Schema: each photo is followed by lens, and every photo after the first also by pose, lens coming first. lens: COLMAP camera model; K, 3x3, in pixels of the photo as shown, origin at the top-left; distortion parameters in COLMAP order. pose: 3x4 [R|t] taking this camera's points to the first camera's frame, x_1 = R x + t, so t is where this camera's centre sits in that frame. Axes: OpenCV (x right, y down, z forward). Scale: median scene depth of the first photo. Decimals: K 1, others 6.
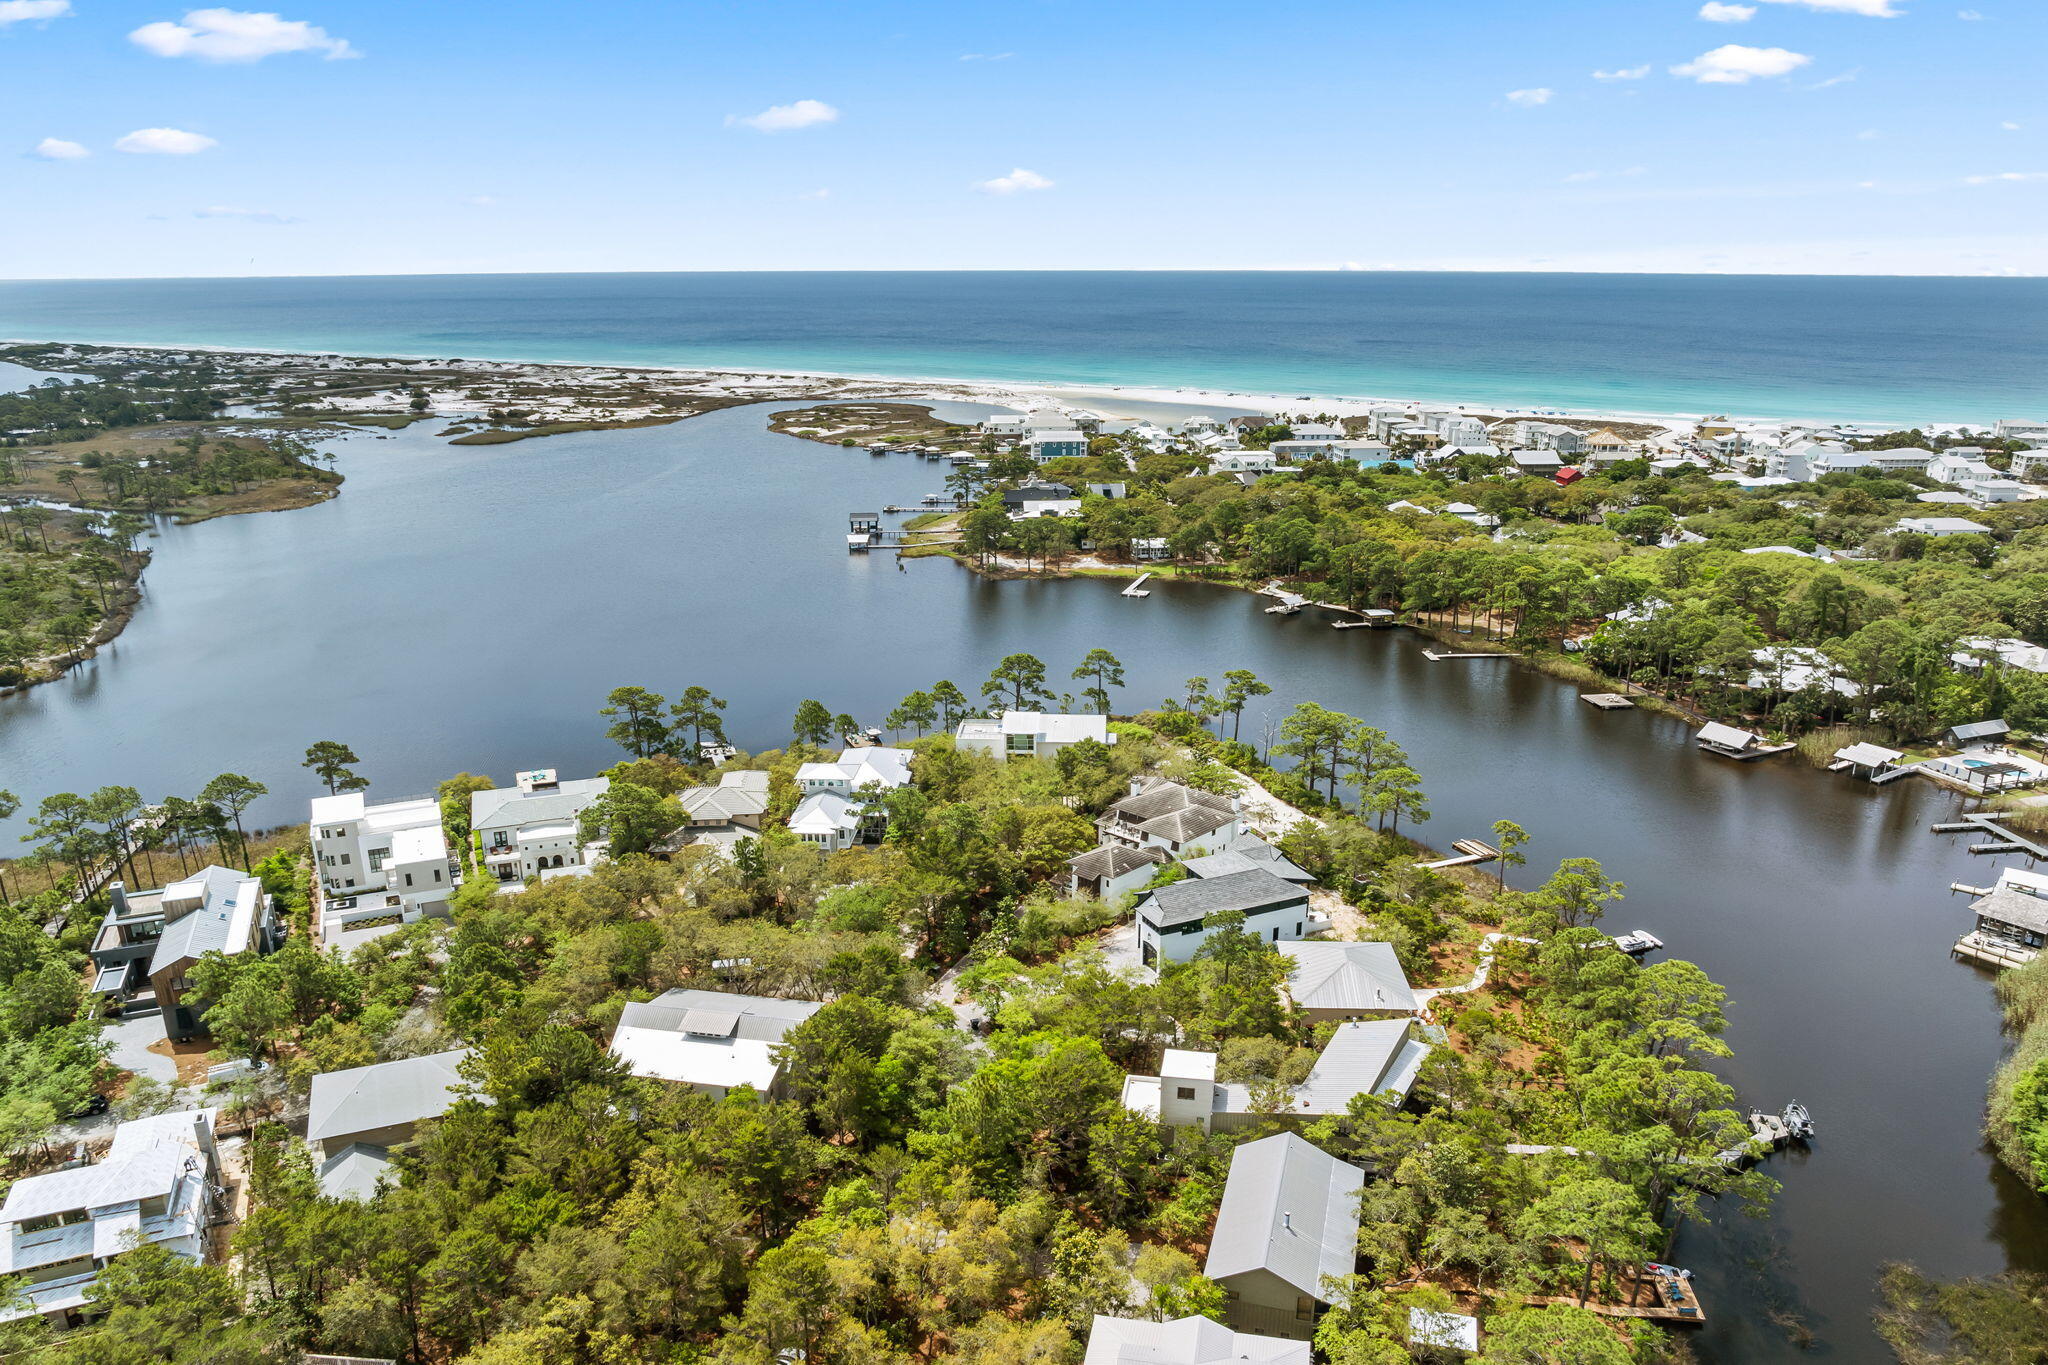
lens RADIAL K [[1520.7, 0, 1024.0], [0, 1520.7, 682.5], [0, 0, 1]] dist [0.035513, -0.115942]
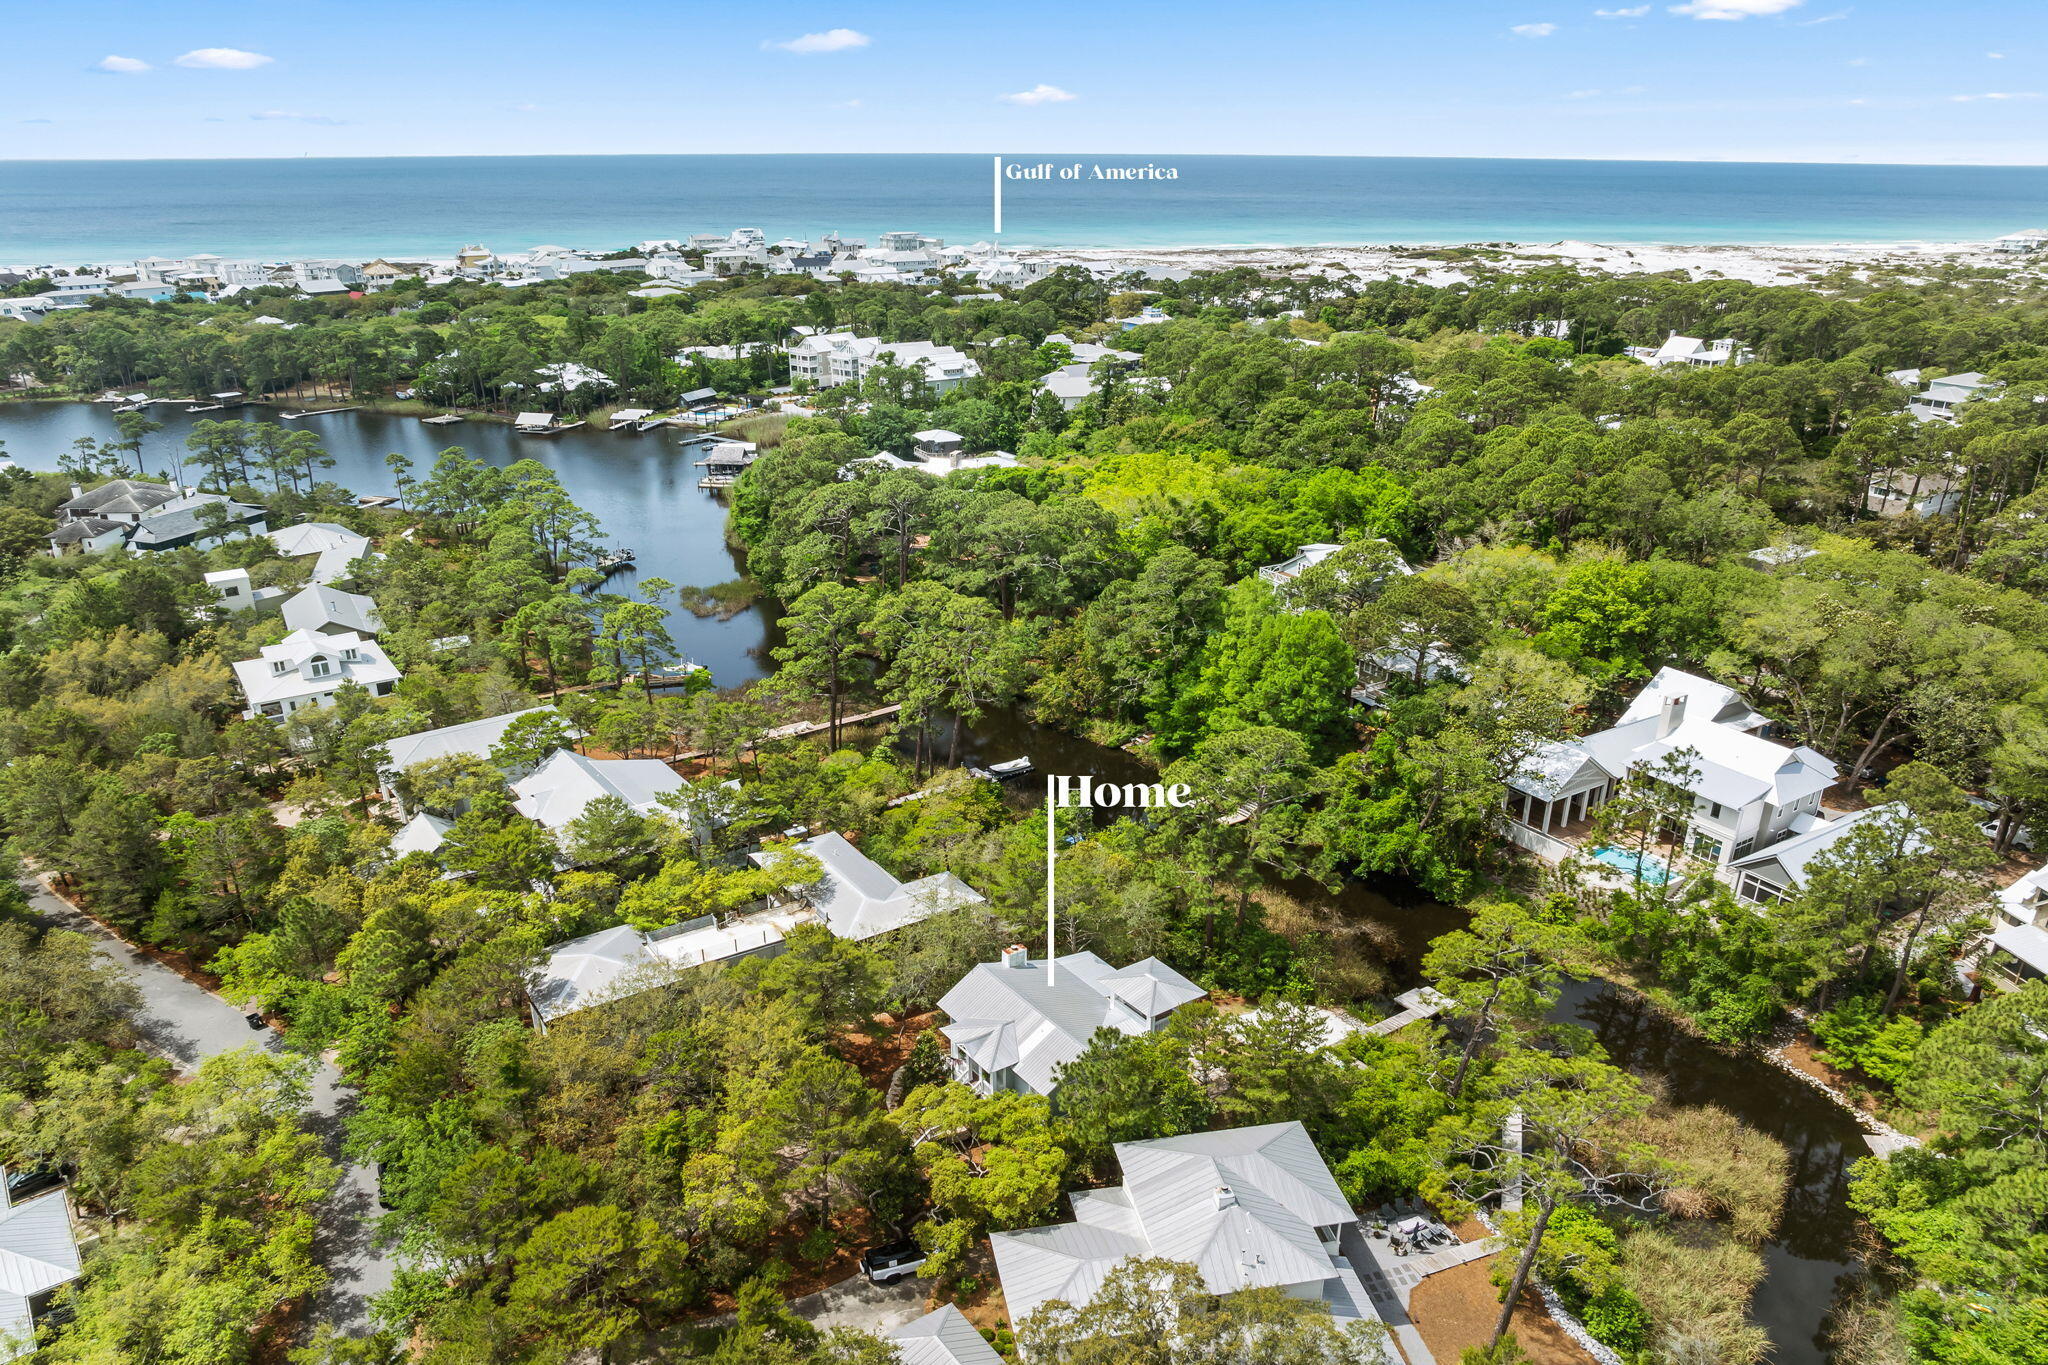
lens RADIAL K [[1470.6, 0, 1024.0], [0, 1470.6, 682.5], [0, 0, 1]] dist [0.024800, -0.061316]
pose [[0.716855, -0.245758, 0.652473, -0.069530], [0.190249, 0.969254, 0.156054, 0.066723], [-0.670764, 0.012265, 0.741570, -0.130089]]
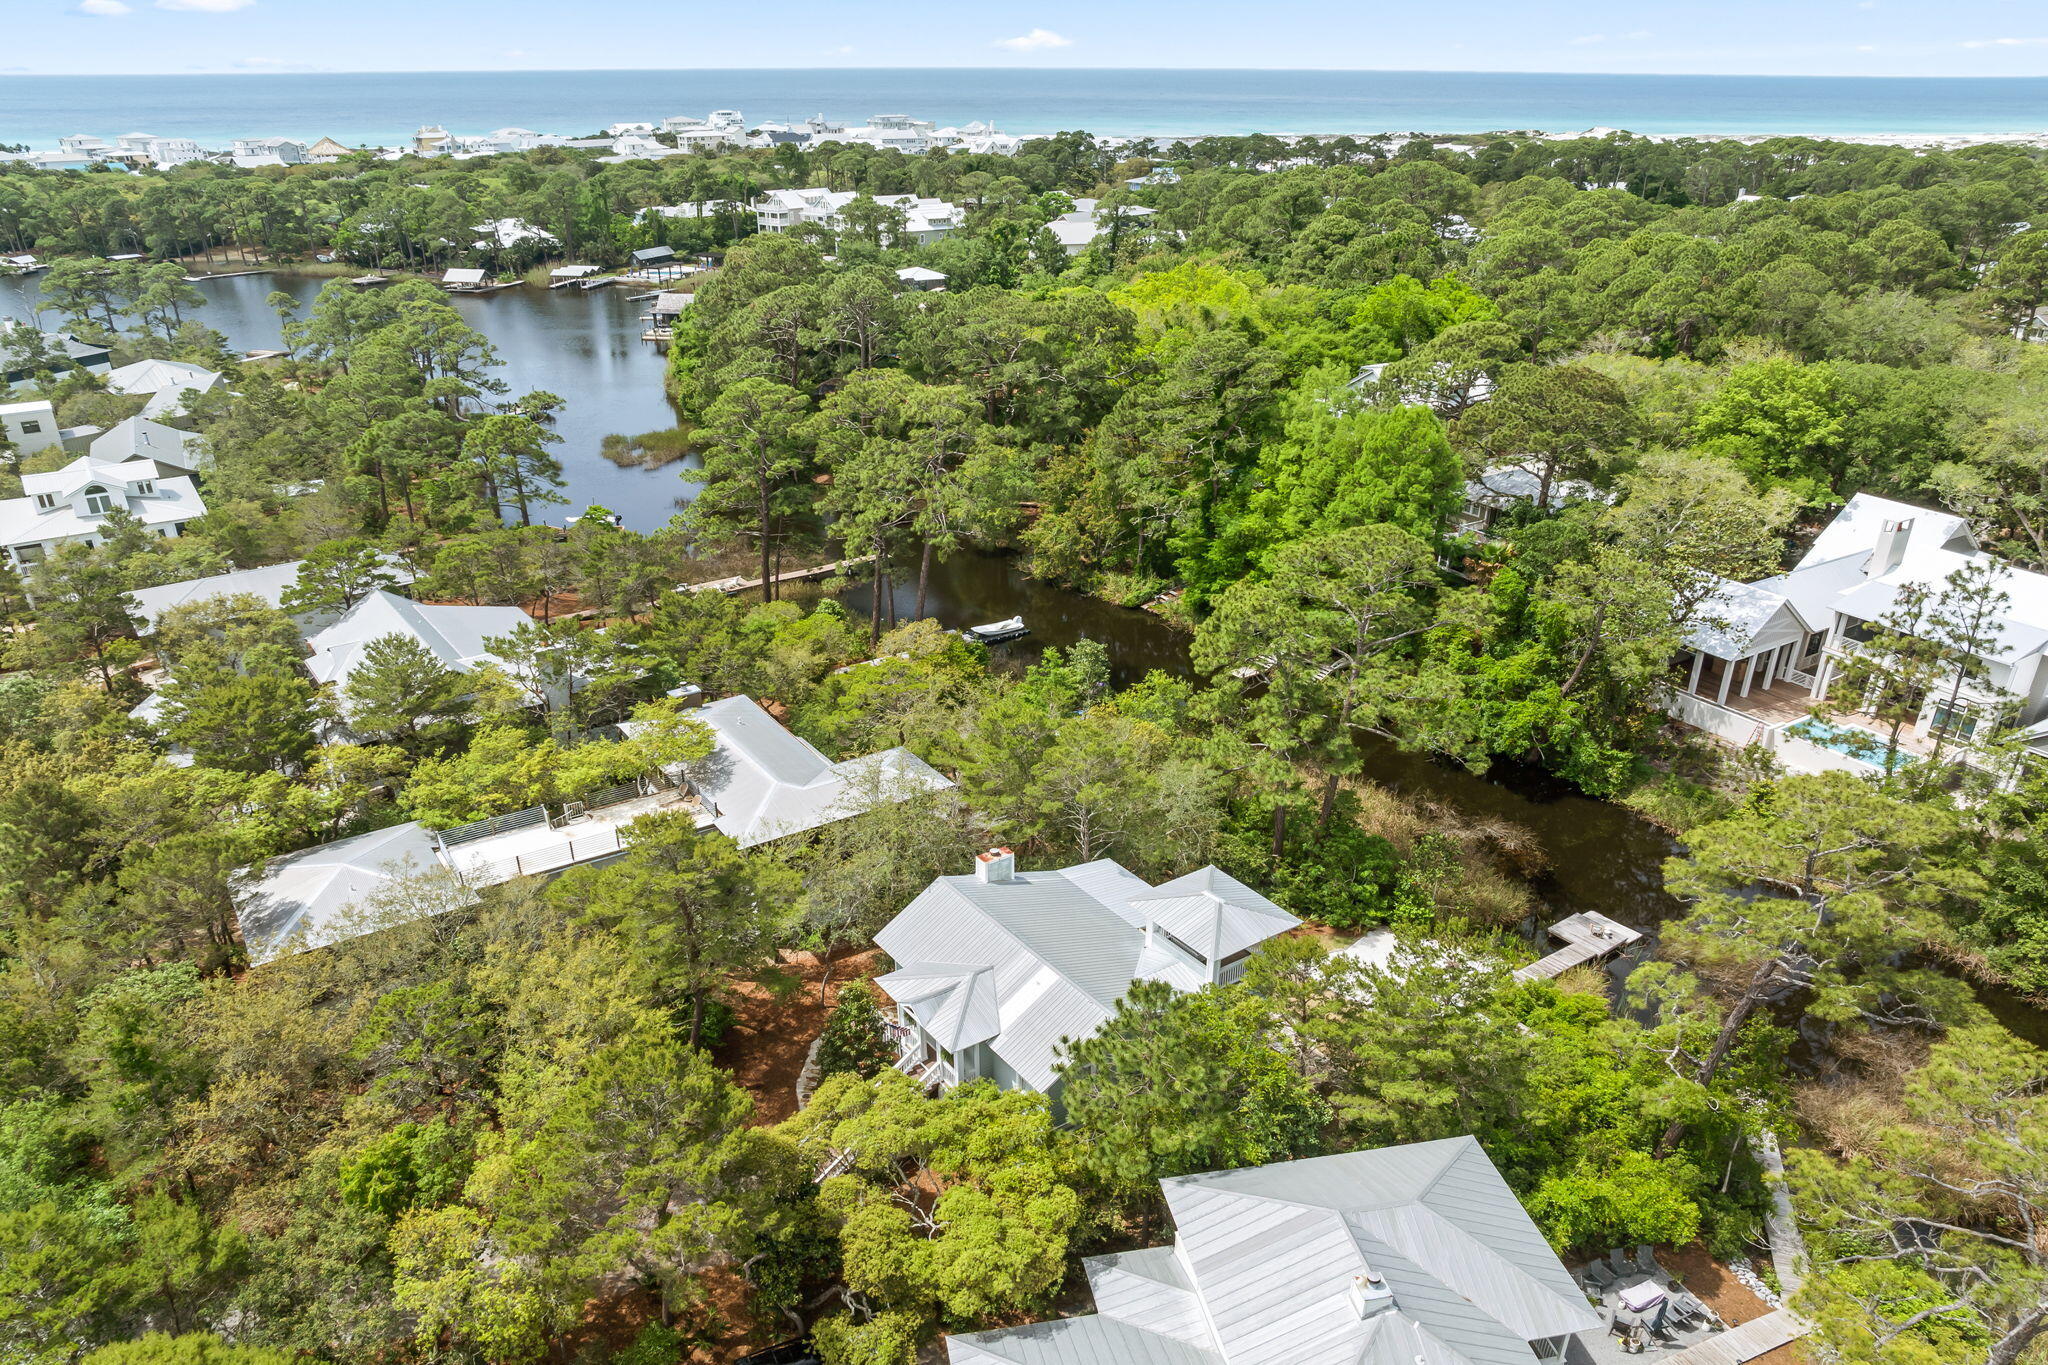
lens RADIAL K [[1491.6, 0, 1024.0], [0, 1491.6, 682.5], [0, 0, 1]] dist [0.001459, -0.003293]
pose [[0.716034, -0.279484, 0.639675, -0.032012], [0.192170, 0.959867, 0.204271, 0.088811], [-0.671093, -0.023339, 0.741005, -0.085289]]
